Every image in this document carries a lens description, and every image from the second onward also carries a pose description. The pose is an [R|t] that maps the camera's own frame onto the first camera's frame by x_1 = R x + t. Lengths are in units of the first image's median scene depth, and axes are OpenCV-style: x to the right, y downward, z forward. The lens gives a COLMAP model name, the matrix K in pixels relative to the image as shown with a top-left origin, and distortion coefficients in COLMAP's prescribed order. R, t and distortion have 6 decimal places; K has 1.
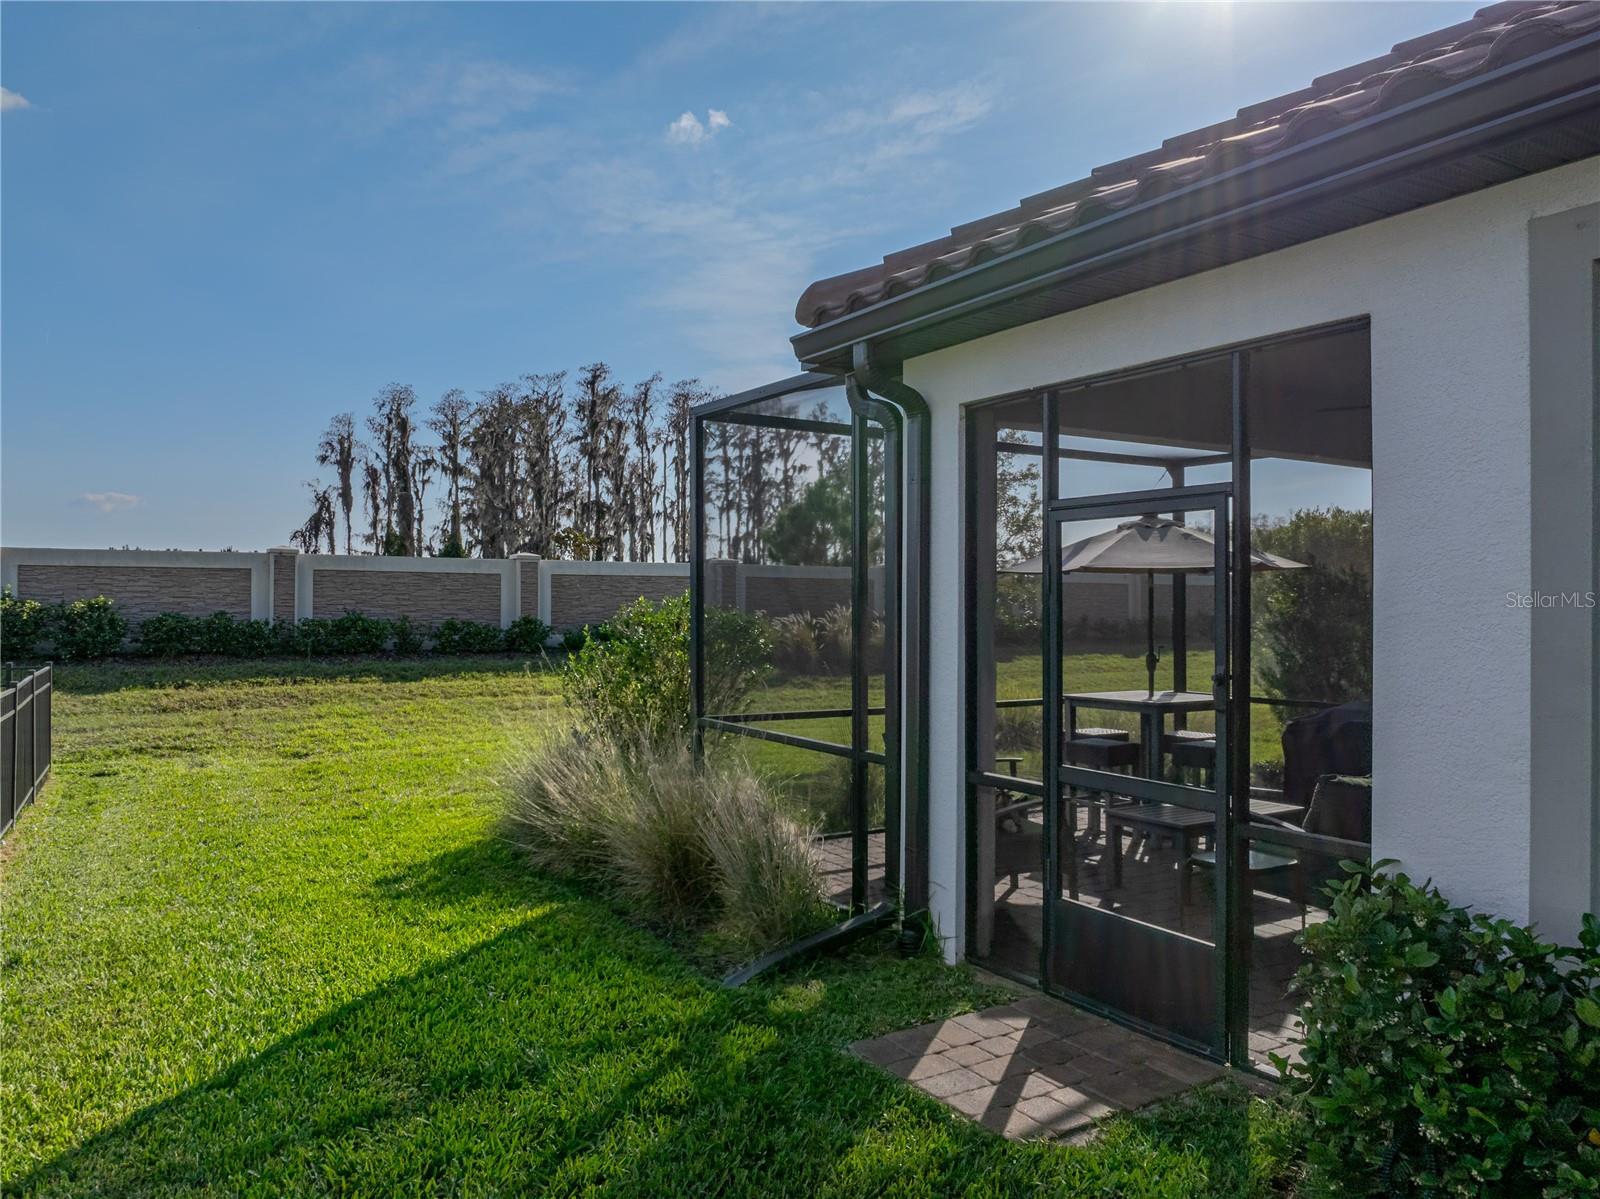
lens RADIAL K [[1142.1, 0, 786.8], [0, 1142.1, 600.1], [0, 0, 1]] dist [-0.003081, -0.000177]
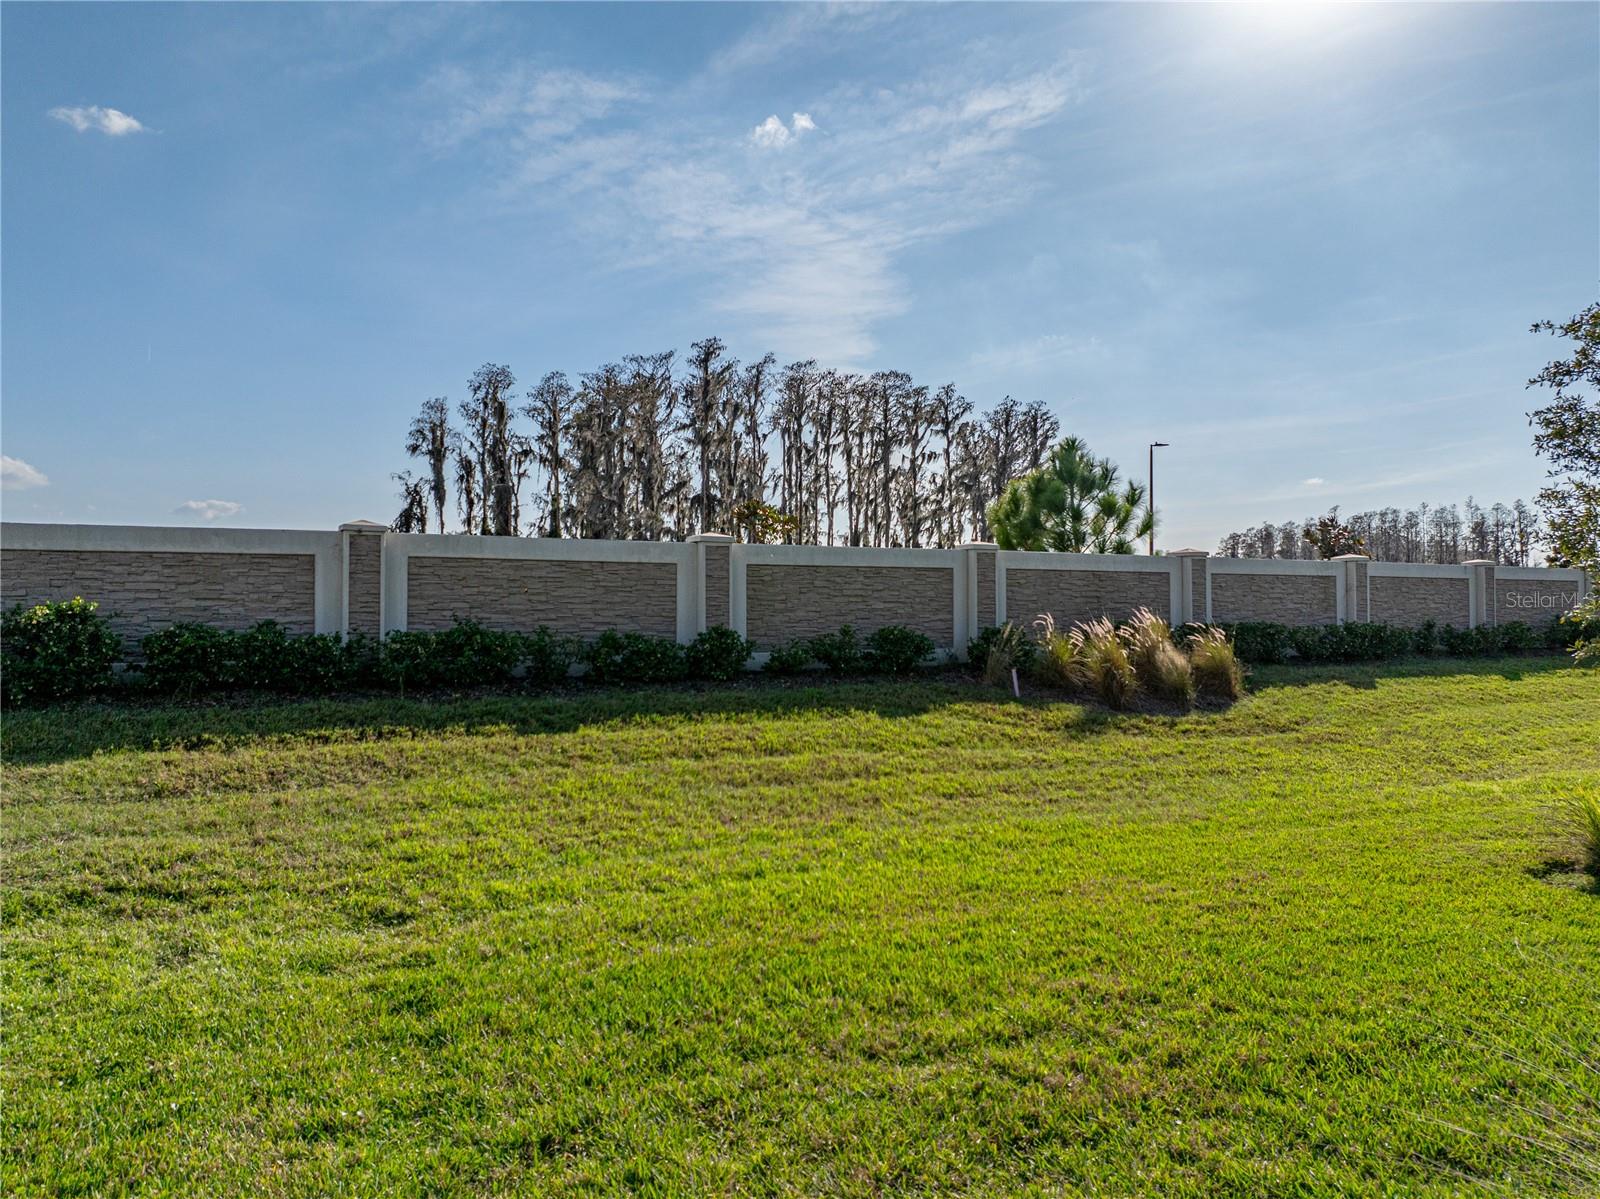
lens RADIAL K [[1142.1, 0, 786.8], [0, 1142.1, 600.1], [0, 0, 1]] dist [-0.003081, -0.000177]
pose [[0.997634, -0.003240, -0.068674, -0.051222], [0.003087, 0.999993, -0.002323, 0.000256], [0.068681, 0.002105, 0.997636, 0.121068]]
